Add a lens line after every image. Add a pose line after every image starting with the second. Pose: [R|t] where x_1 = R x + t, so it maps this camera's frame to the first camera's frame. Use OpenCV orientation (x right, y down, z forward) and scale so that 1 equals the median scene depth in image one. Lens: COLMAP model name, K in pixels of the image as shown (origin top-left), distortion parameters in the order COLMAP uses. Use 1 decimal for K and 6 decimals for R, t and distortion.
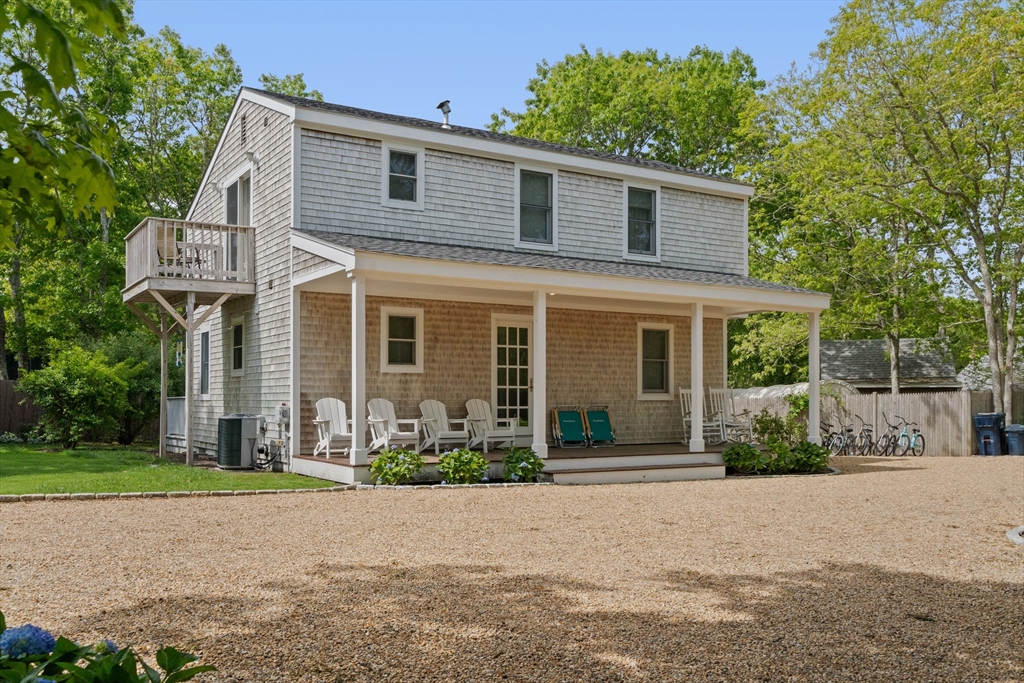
lens RADIAL K [[896.2, 0, 512.0], [0, 896.2, 341.5], [0, 0, 1]] dist [-0.001518, -0.000252]
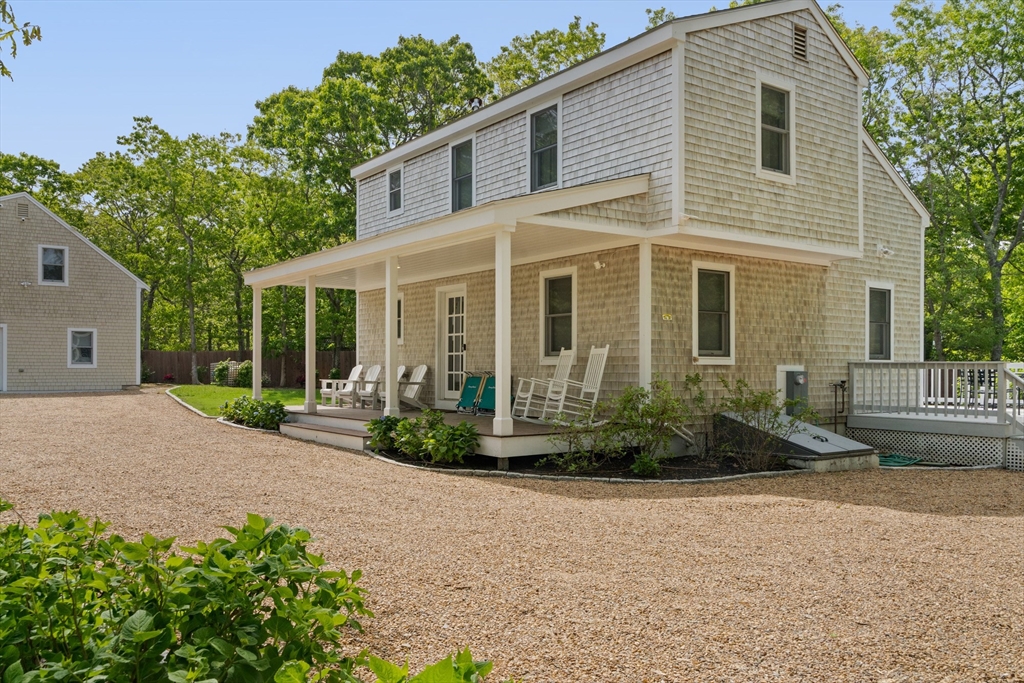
lens RADIAL K [[819.0, 0, 511.9], [0, 819.0, 363.1], [0, 0, 1]] dist [-0.004733, -0.002662]
pose [[0.056485, -0.005712, -0.998387, 0.902134], [0.064430, 0.997920, -0.002064, 0.063223], [0.996322, -0.064209, 0.056735, 0.933637]]
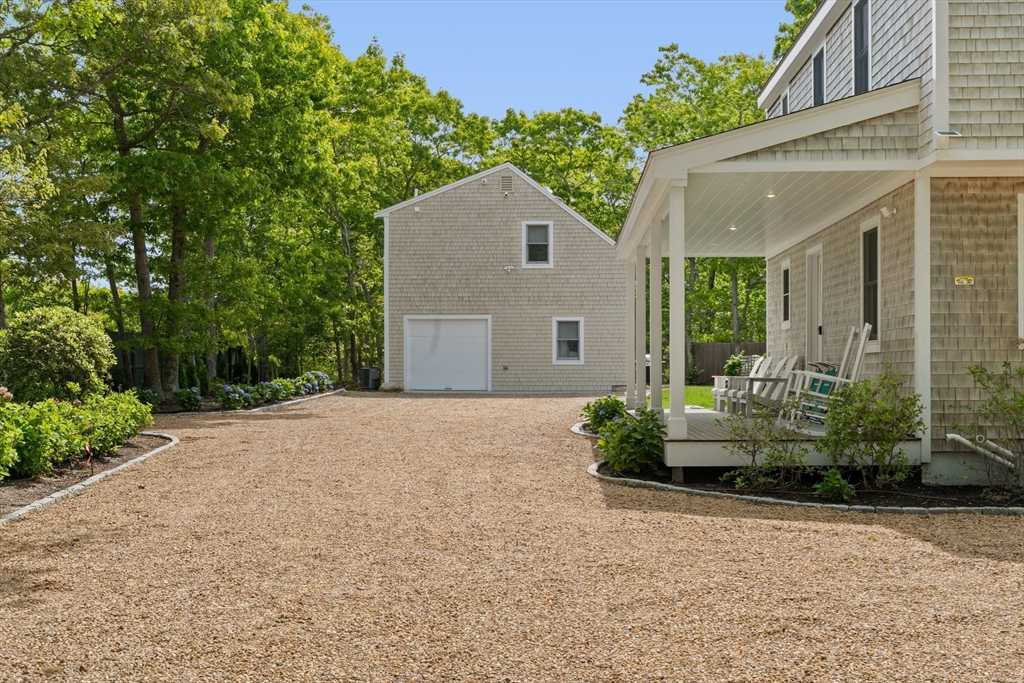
lens RADIAL K [[1218.0, 0, 512.0], [0, 1218.0, 341.5], [0, 0, 1]] dist [0.010592, 0.007043]
pose [[-0.573062, -0.016373, -0.819348, 0.952934], [0.055959, 0.996685, -0.059055, 0.096856], [0.817599, -0.079692, -0.570247, 1.328614]]
